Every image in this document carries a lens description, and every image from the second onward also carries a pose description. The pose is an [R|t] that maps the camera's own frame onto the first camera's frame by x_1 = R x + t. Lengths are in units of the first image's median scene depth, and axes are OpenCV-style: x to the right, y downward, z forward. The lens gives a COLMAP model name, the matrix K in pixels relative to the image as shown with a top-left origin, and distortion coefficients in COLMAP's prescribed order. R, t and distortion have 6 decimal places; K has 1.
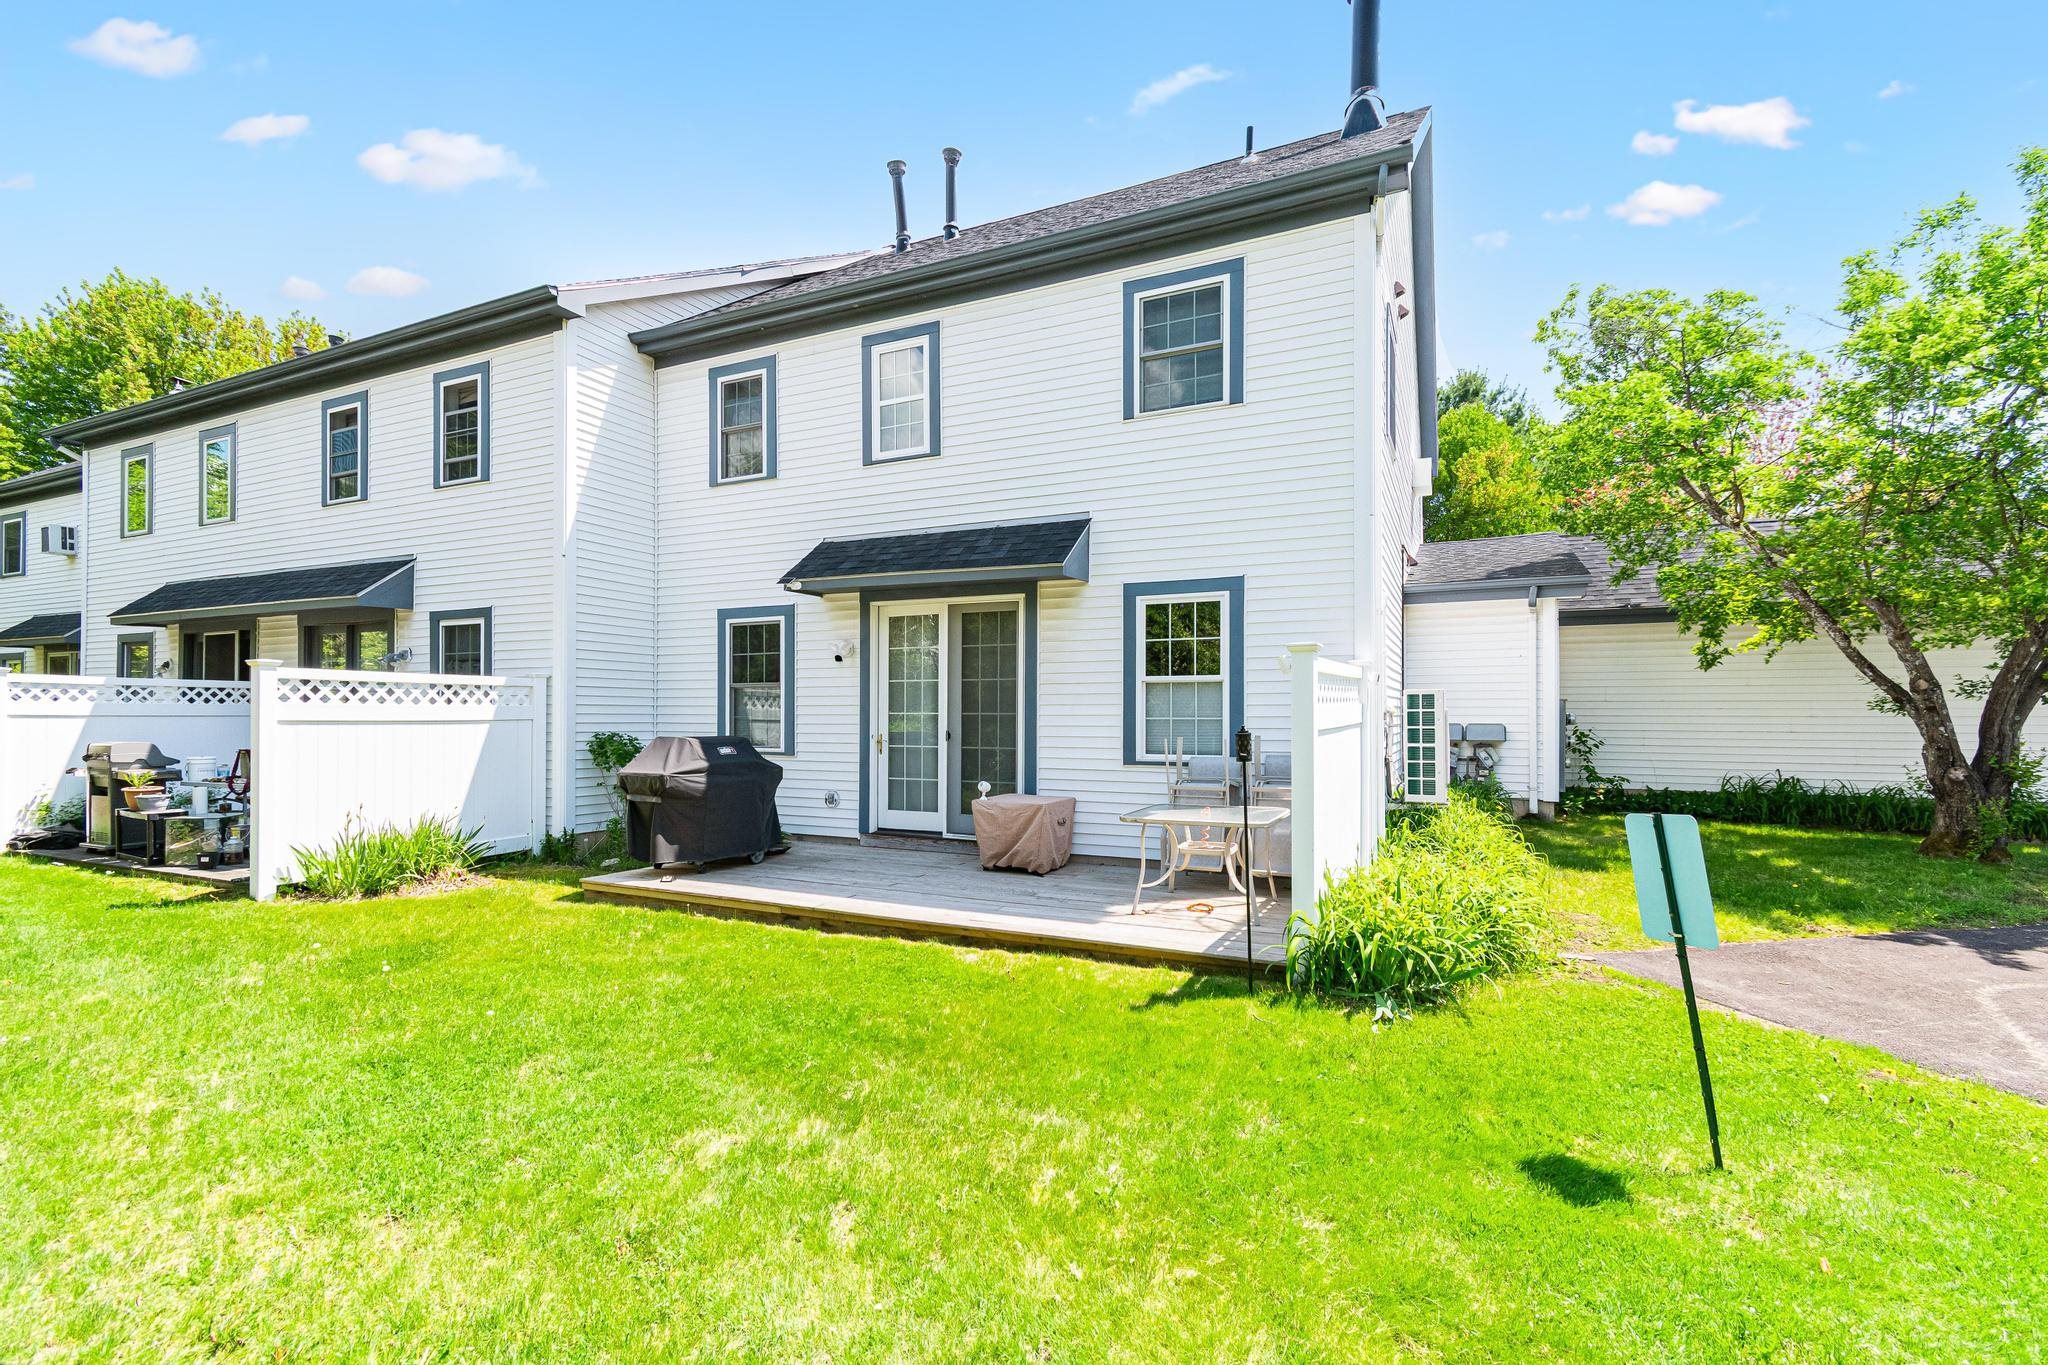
lens RADIAL K [[895.0, 0, 1024.0], [0, 895.0, 682.5], [0, 0, 1]] dist [0.013783, -0.000269]
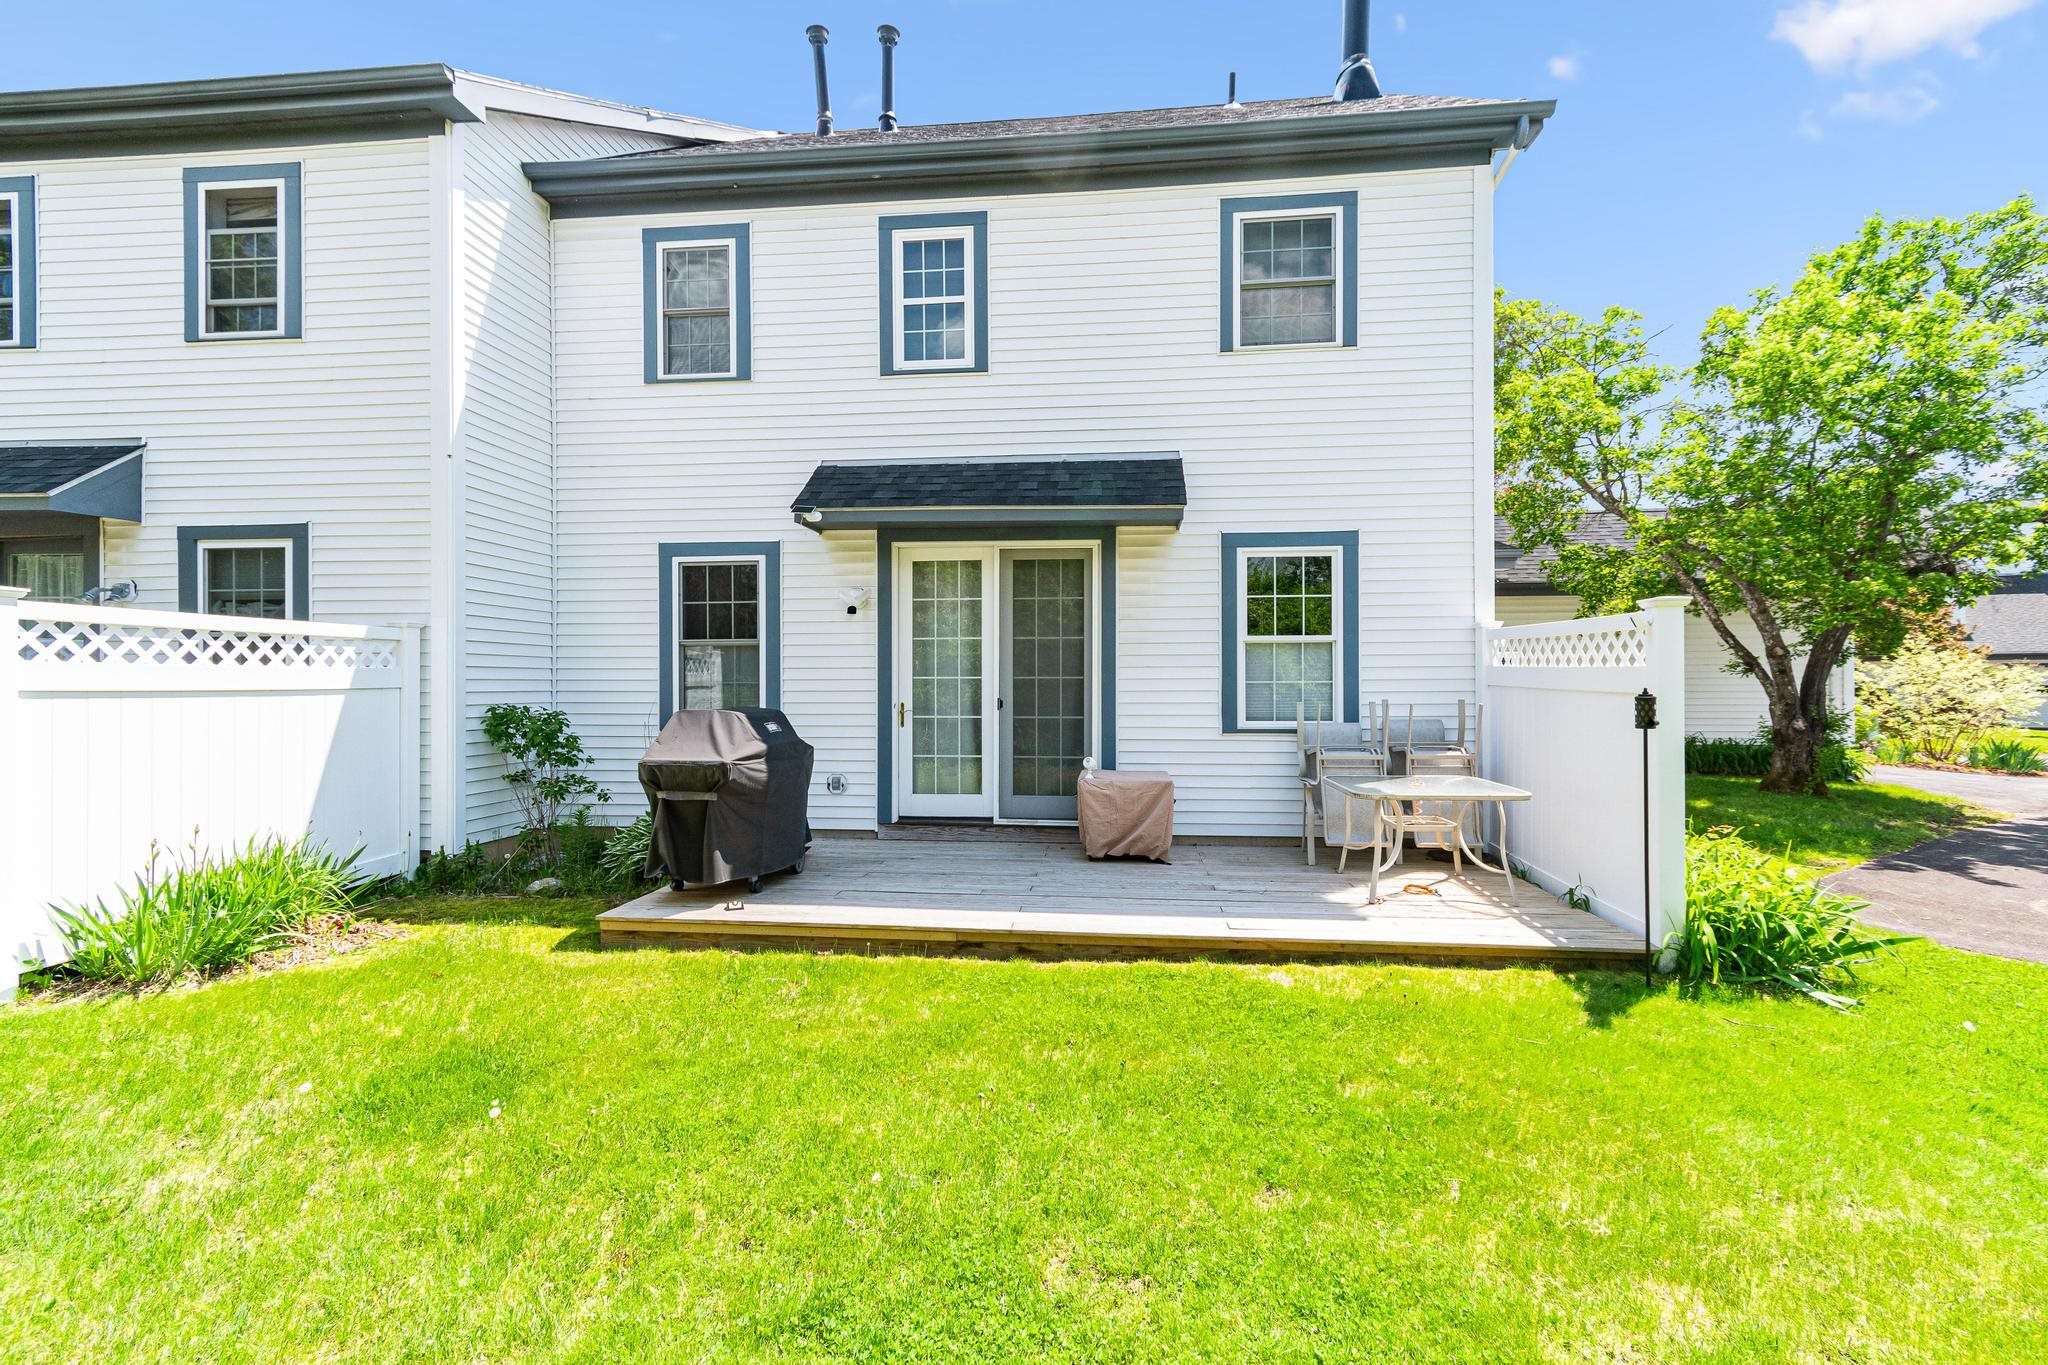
lens RADIAL K [[882.7, 0, 1023.7], [0, 882.7, 657.4], [0, 0, 1]] dist [0.011300, -0.000490]
pose [[0.944353, 0.005236, 0.328893, -0.331165], [-0.008712, 0.999921, 0.009096, 0.007574], [-0.328820, -0.011455, 0.944323, 0.198776]]
